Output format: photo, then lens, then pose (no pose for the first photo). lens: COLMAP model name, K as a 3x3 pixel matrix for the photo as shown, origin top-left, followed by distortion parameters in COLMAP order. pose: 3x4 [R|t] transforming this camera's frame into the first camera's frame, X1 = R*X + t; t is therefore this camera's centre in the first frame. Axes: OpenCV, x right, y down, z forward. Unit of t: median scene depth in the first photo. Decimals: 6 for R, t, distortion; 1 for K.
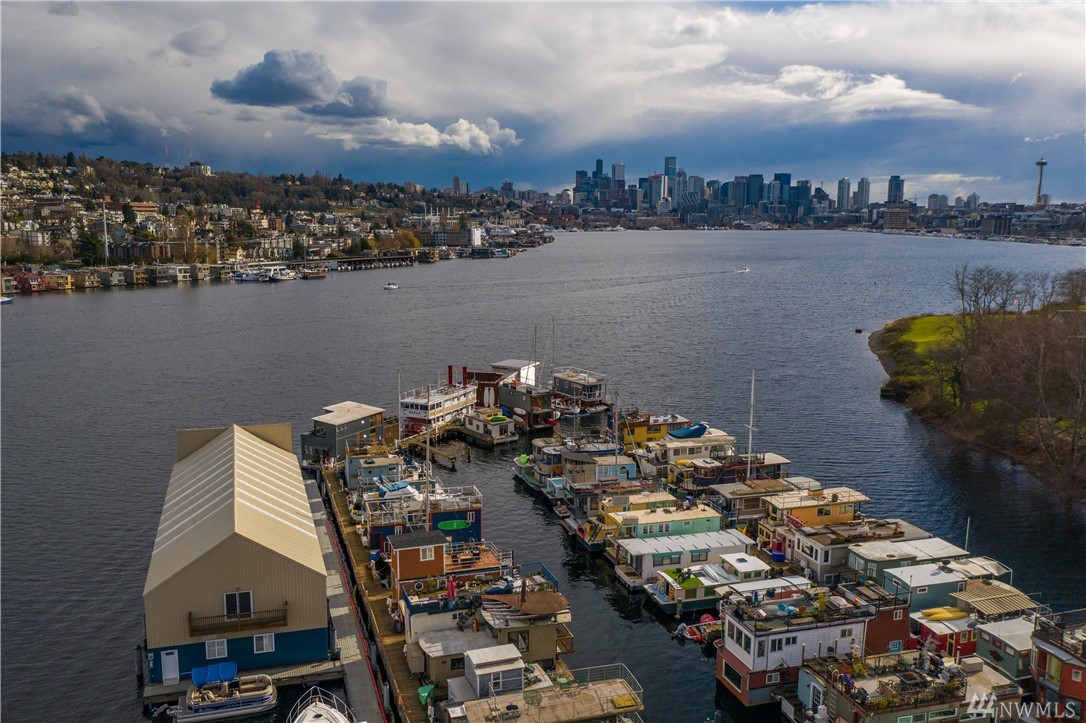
lens RADIAL K [[871.9, 0, 543.0], [0, 871.9, 361.5], [0, 0, 1]] dist [-0.008123, -0.003328]
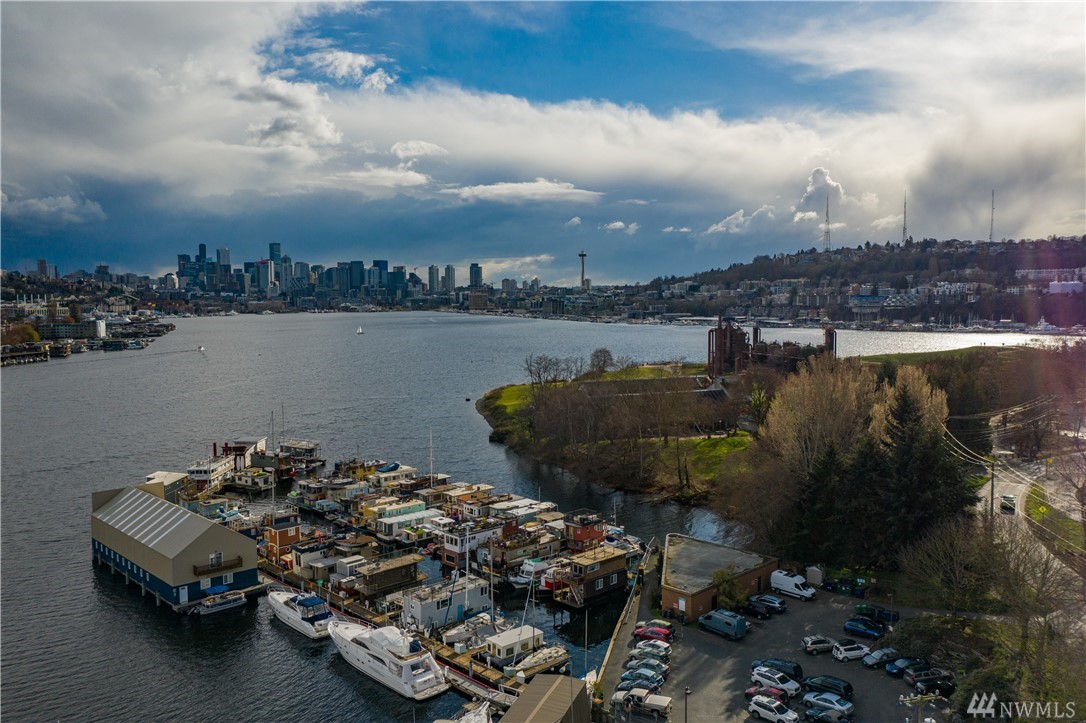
lens RADIAL K [[871.9, 0, 543.0], [0, 871.9, 361.5], [0, 0, 1]] dist [-0.008123, -0.003328]
pose [[0.896272, -0.042872, 0.441427, -0.159897], [0.078671, 0.994901, -0.063107, 0.002630], [-0.436471, 0.091289, 0.895075, -0.348974]]
